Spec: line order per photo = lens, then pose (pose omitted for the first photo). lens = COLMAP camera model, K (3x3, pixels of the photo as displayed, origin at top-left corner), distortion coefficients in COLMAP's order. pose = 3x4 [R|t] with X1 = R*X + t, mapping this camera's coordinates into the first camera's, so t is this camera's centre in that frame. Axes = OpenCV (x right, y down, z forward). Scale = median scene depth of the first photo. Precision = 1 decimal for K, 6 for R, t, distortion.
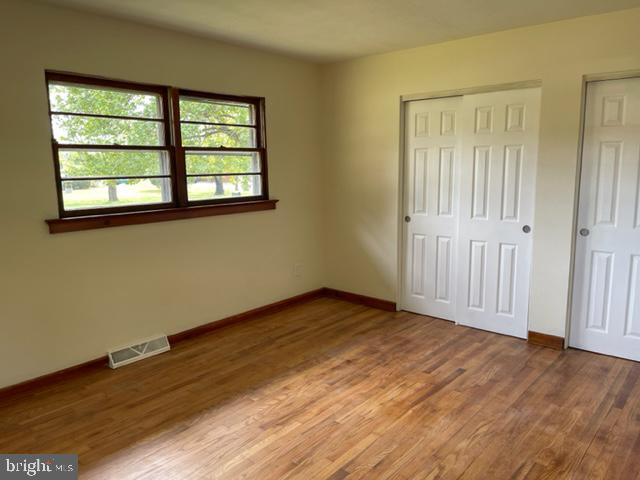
lens RADIAL K [[482.5, 0, 318.3], [0, 482.5, 235.8], [0, 0, 1]] dist [0.076971, -0.091361]
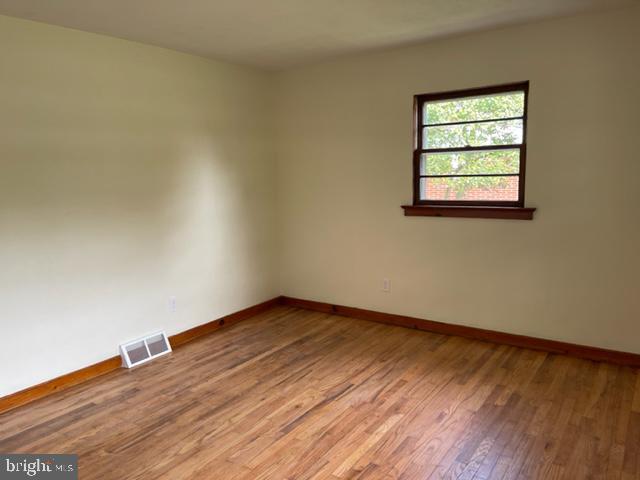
lens RADIAL K [[482.5, 0, 318.3], [0, 482.5, 235.8], [0, 0, 1]] dist [0.076971, -0.091361]
pose [[-0.994059, 0.057925, -0.092146, 0.032803], [0.029831, 0.959197, 0.281161, -0.185594], [0.104672, 0.276742, -0.955226, 1.228212]]
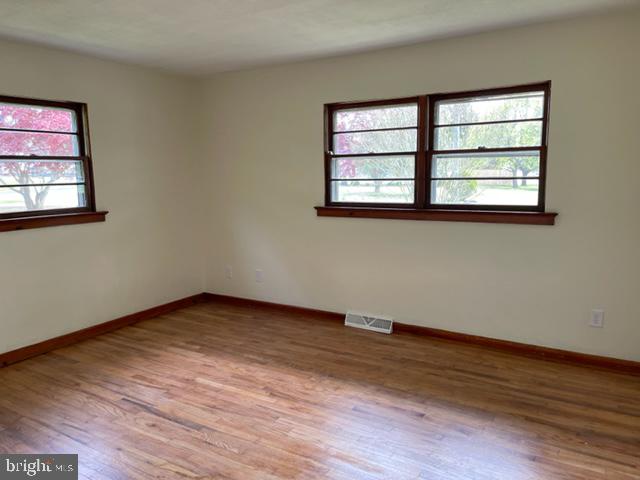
lens RADIAL K [[482.5, 0, 318.3], [0, 482.5, 235.8], [0, 0, 1]] dist [0.076971, -0.091361]
pose [[0.160745, 0.141160, -0.976849, 0.736339], [-0.133497, 0.983735, 0.120187, -0.100703], [0.977926, 0.111087, 0.176975, 0.622234]]
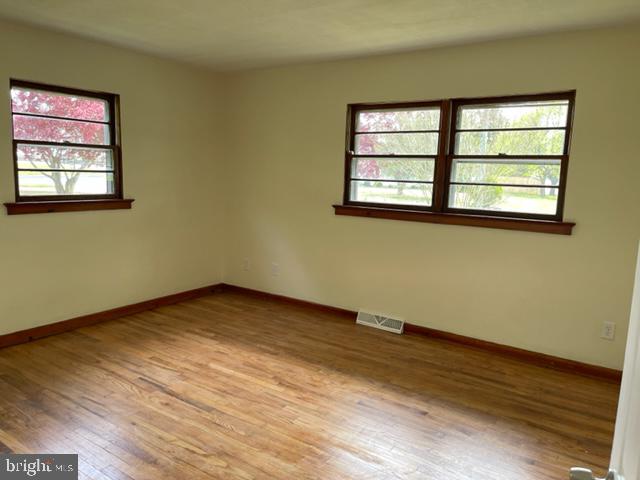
lens RADIAL K [[483.4, 0, 315.3], [0, 483.4, 239.2], [0, 0, 1]] dist [0.090657, -0.121405]
pose [[0.104875, 0.157162, -0.981989, 0.762685], [-0.179721, 0.974171, 0.136716, -0.101348], [0.978111, 0.162146, 0.130411, 0.628276]]
